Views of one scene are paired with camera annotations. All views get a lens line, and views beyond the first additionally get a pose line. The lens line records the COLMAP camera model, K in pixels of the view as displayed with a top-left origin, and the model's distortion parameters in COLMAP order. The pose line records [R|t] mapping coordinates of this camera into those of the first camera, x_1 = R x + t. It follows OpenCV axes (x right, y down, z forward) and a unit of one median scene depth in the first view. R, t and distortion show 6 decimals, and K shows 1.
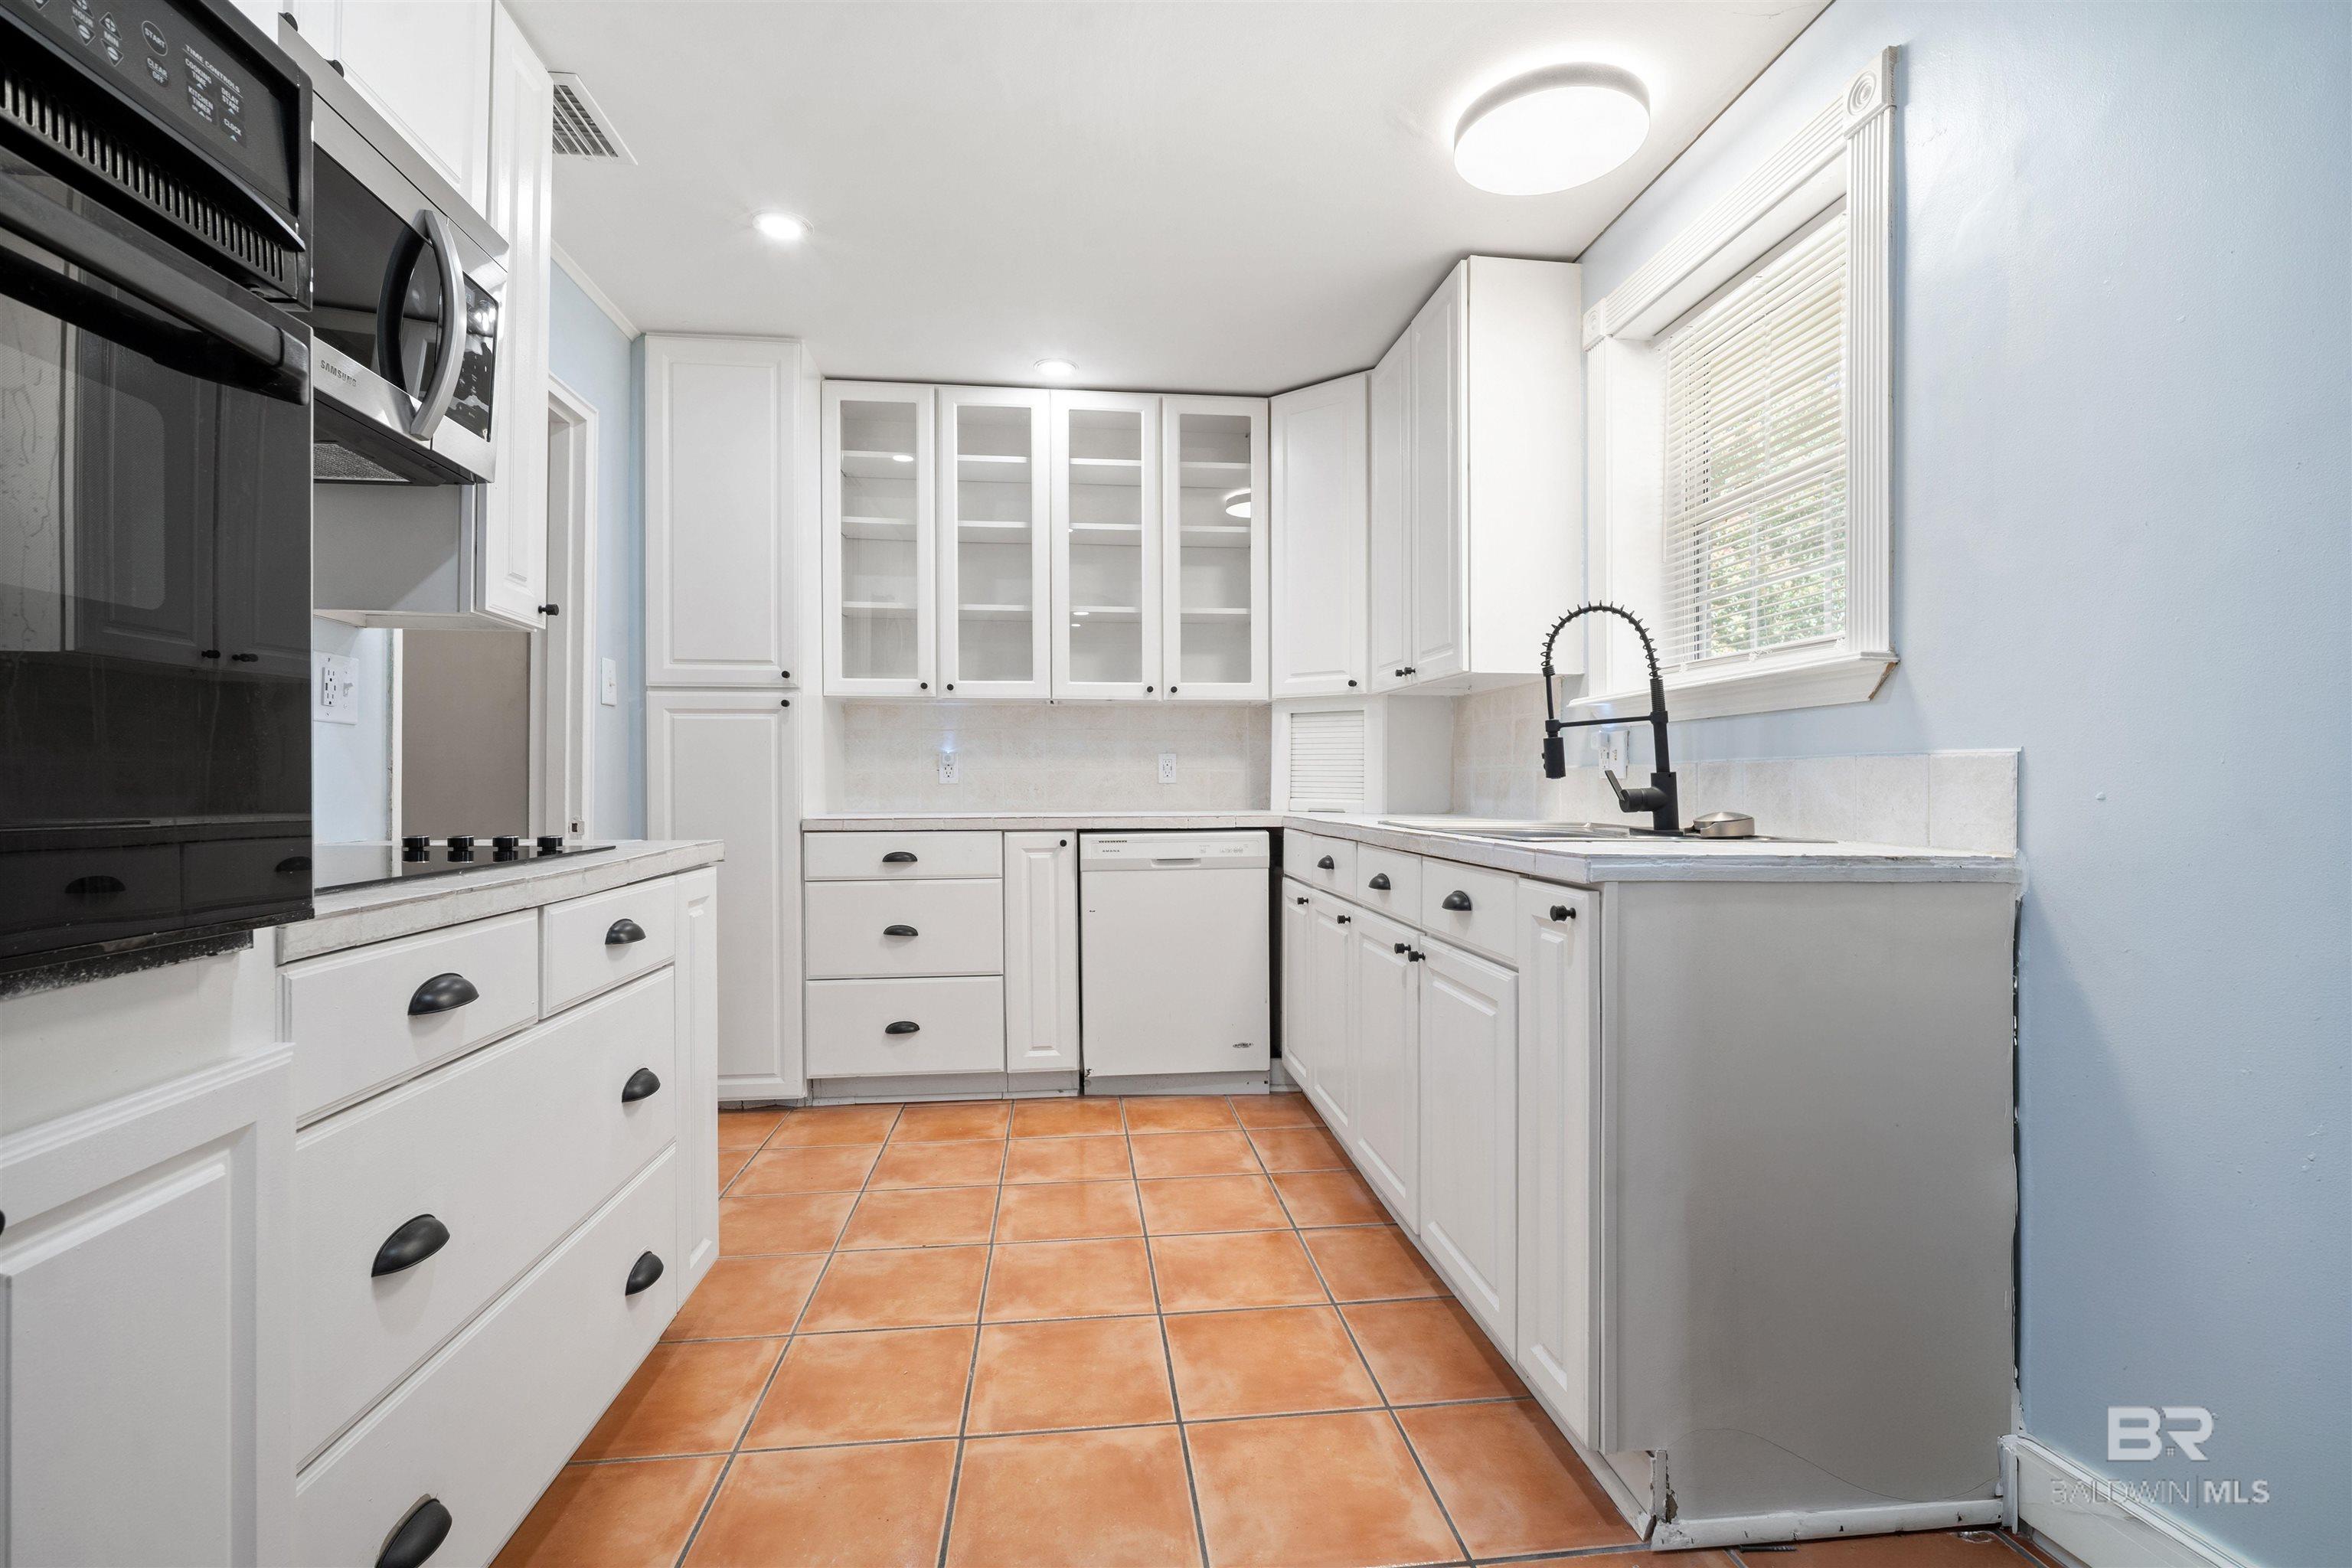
lens RADIAL K [[1041.2, 0, 1178.2], [0, 1041.2, 776.6], [0, 0, 1]] dist [-0.001063, 0.000016]
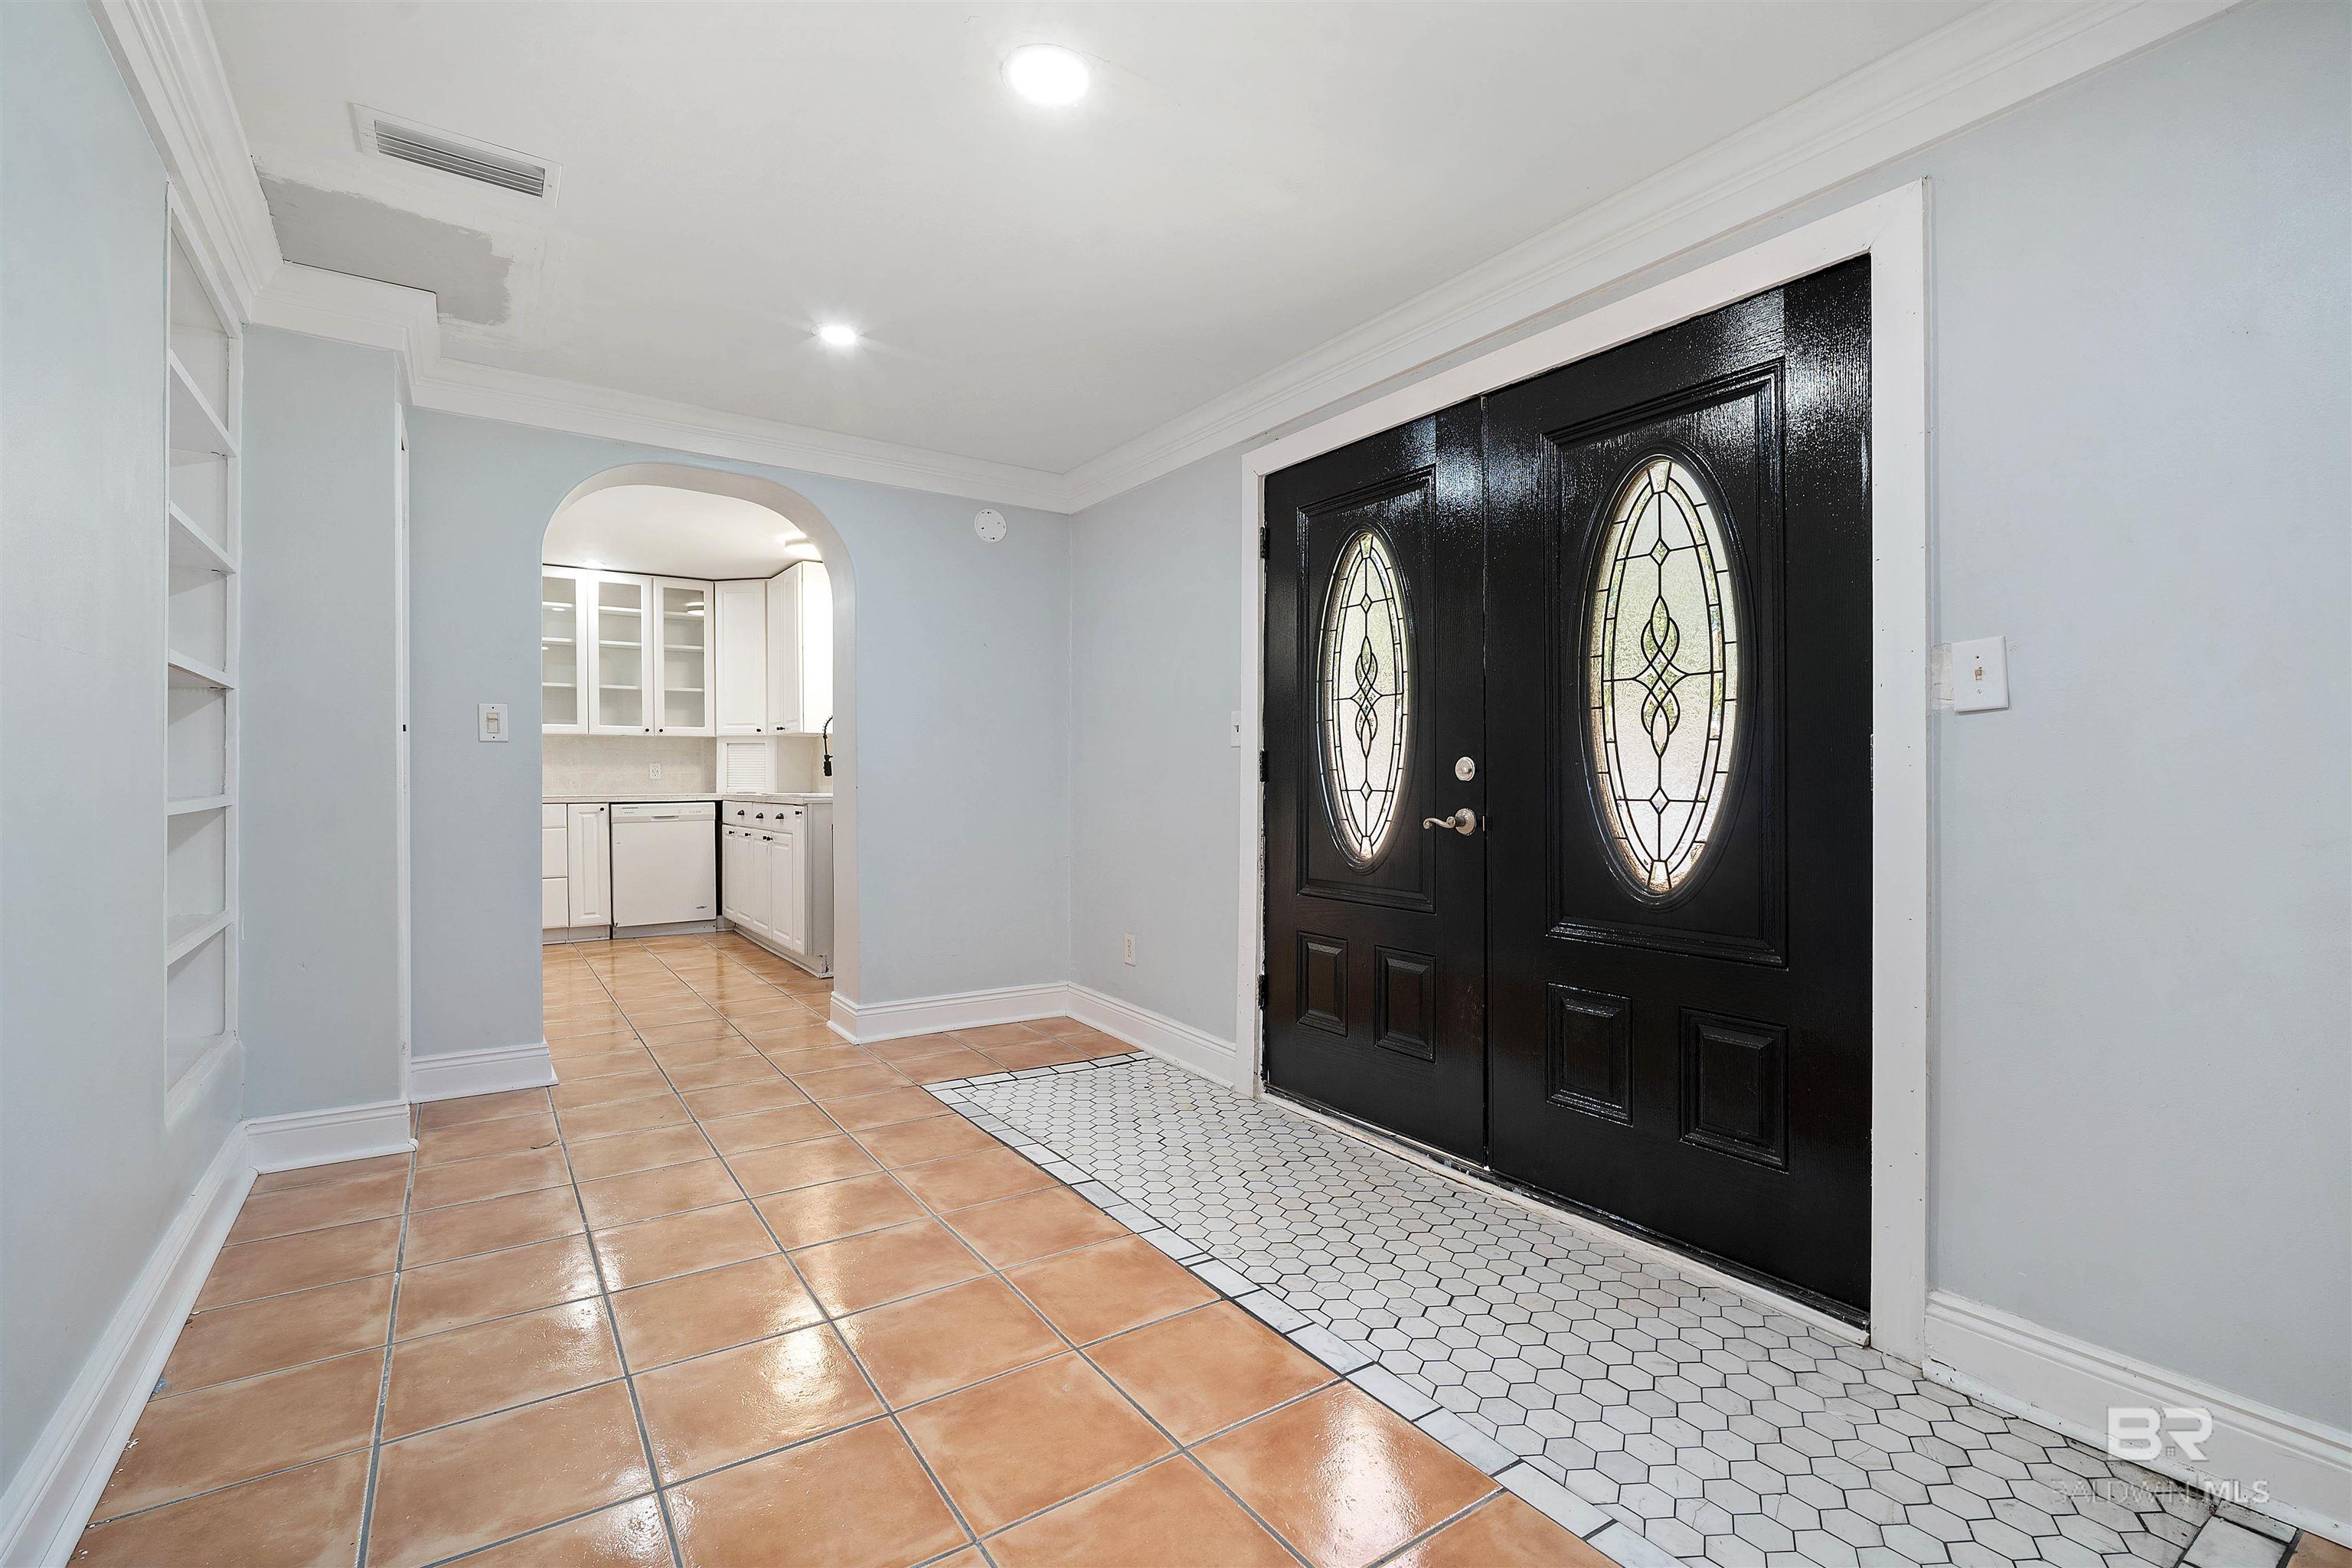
lens RADIAL K [[1061.5, 0, 1176.0], [0, 1061.5, 784.0], [0, 0, 1]] dist [0.000782, 0.000150]
pose [[0.881736, -0.003445, 0.471730, -0.098886], [-0.000548, 0.999965, 0.008327, -0.001290], [-0.471742, -0.007600, 0.881704, -1.283013]]
